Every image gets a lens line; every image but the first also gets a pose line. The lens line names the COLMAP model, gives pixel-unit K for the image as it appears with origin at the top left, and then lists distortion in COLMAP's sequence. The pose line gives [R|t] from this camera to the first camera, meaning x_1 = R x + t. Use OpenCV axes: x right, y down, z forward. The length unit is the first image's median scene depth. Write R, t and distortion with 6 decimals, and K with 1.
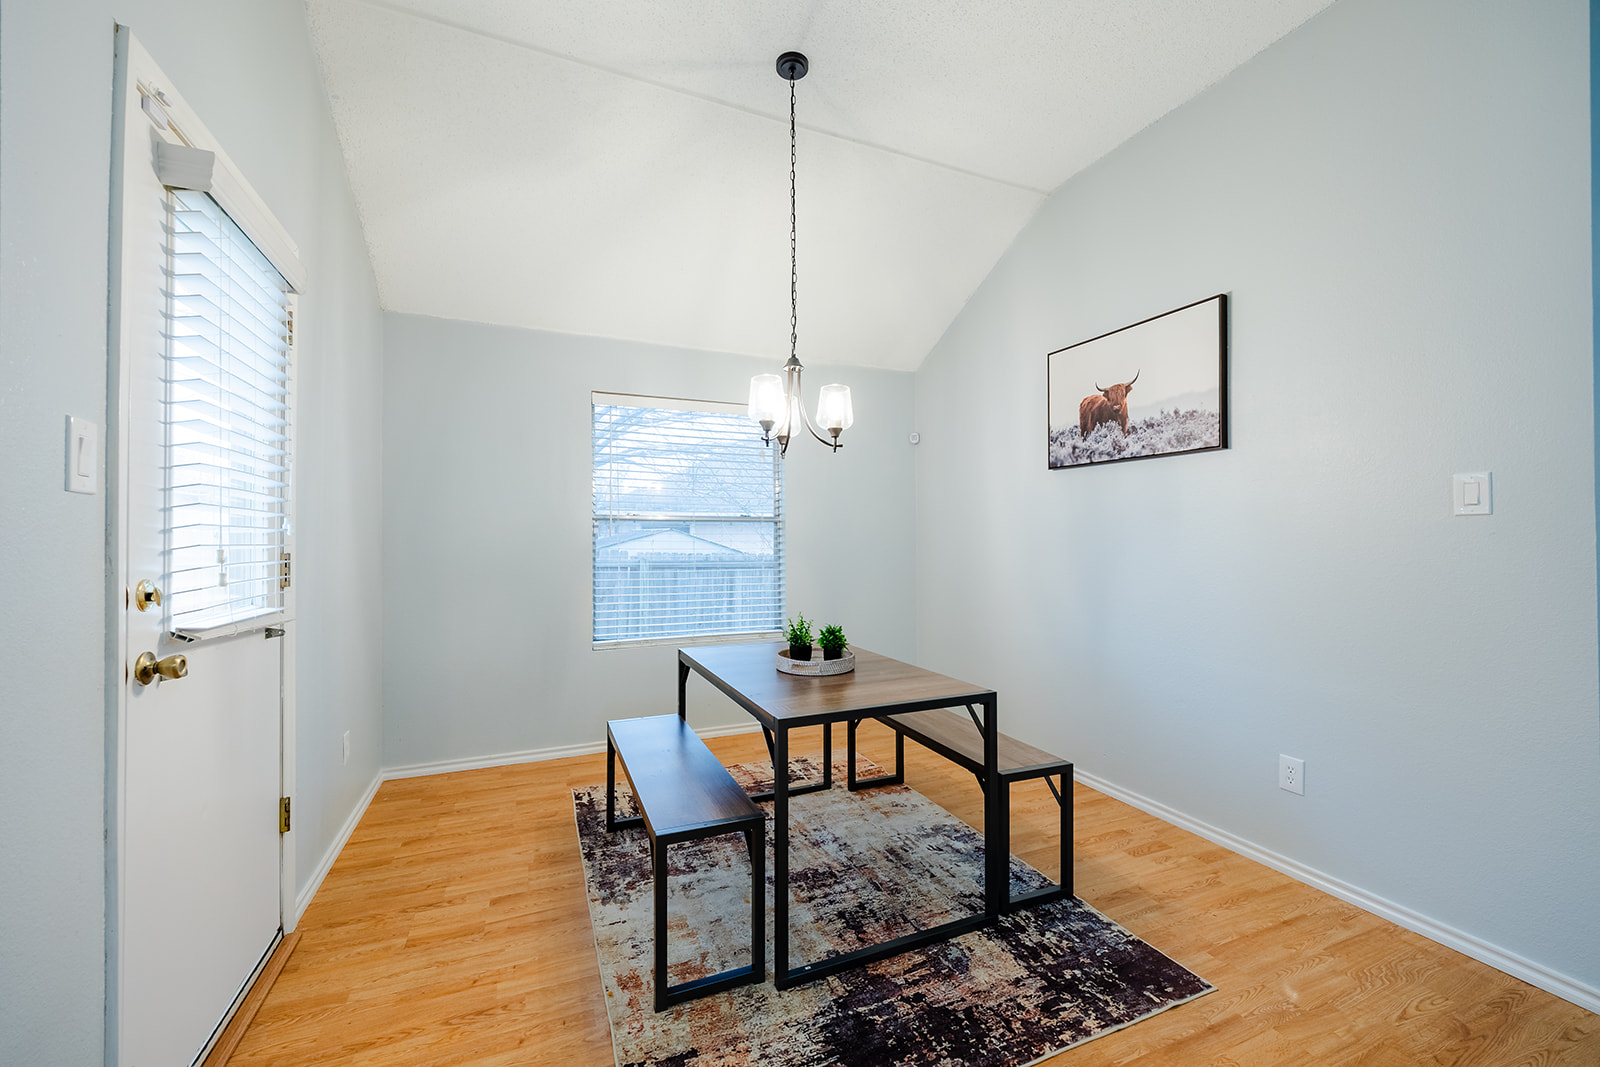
lens RADIAL K [[625.4, 0, 788.2], [0, 625.4, 525.6], [0, 0, 1]] dist [-0.015094, -0.002699]
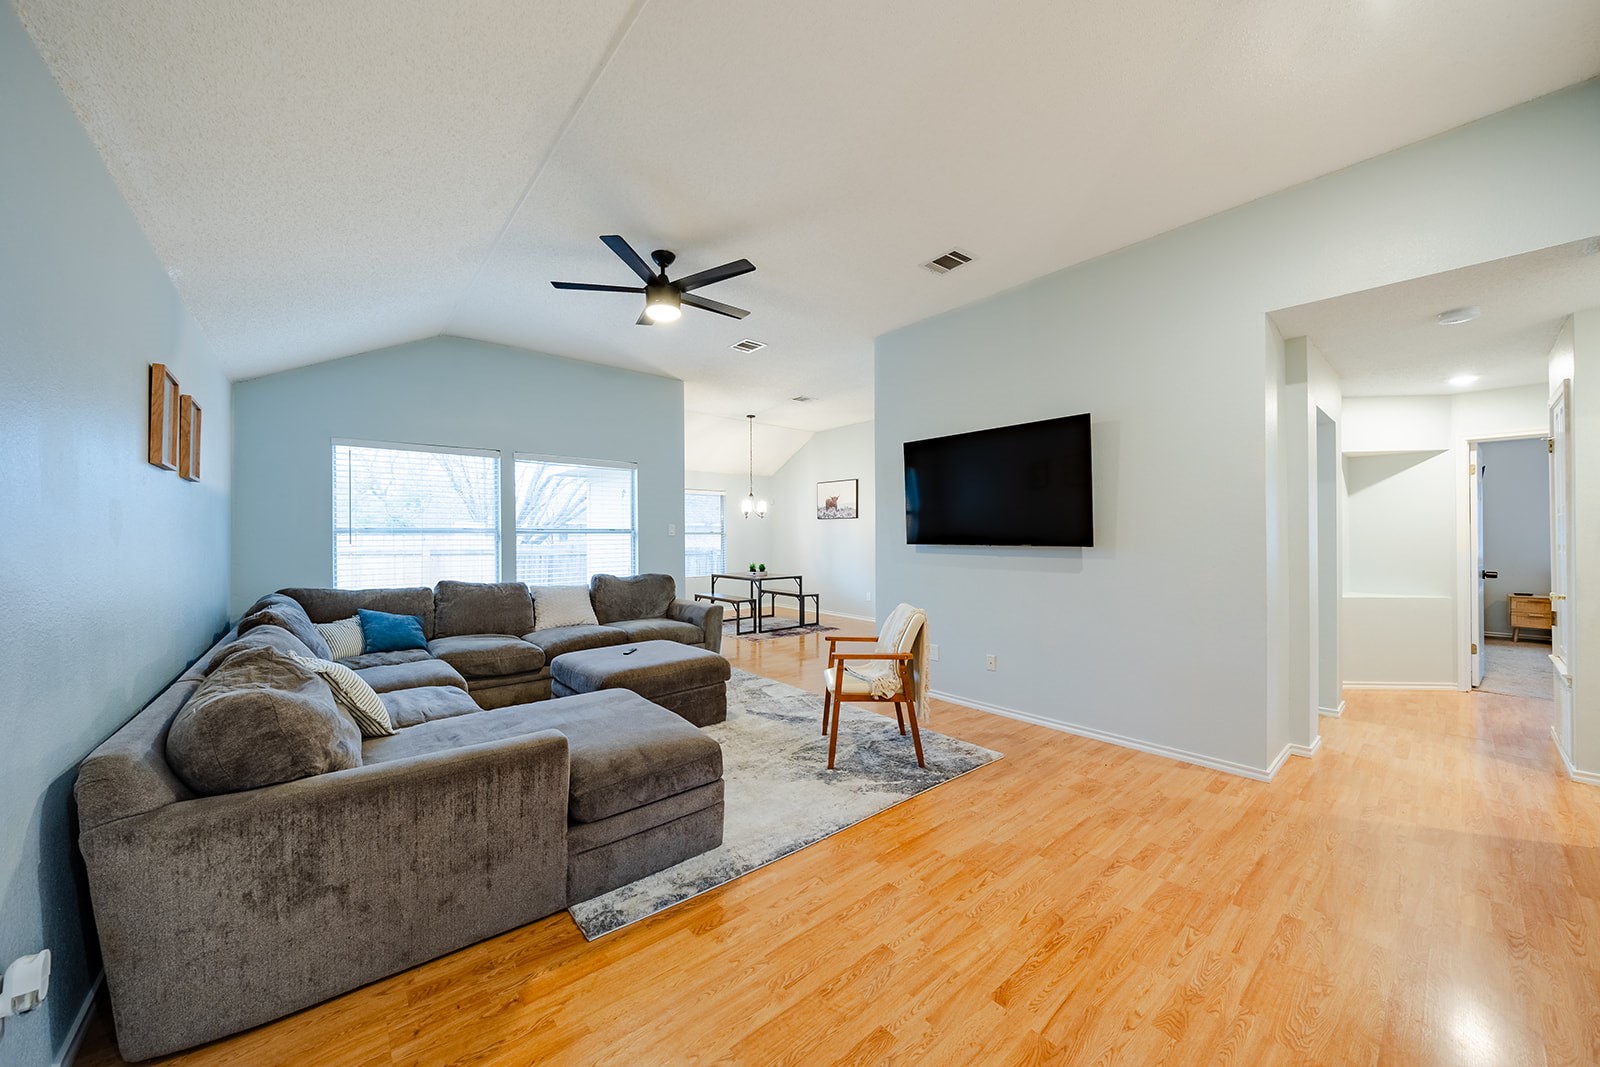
lens RADIAL K [[577.0, 0, 798.0], [0, 577.0, 538.6], [0, 0, 1]] dist [0.000081, -0.000002]
pose [[0.949846, -0.002647, 0.312707, -0.797749], [0.000652, 0.999979, 0.006484, -0.017174], [-0.312718, -0.005955, 0.949827, -2.365420]]
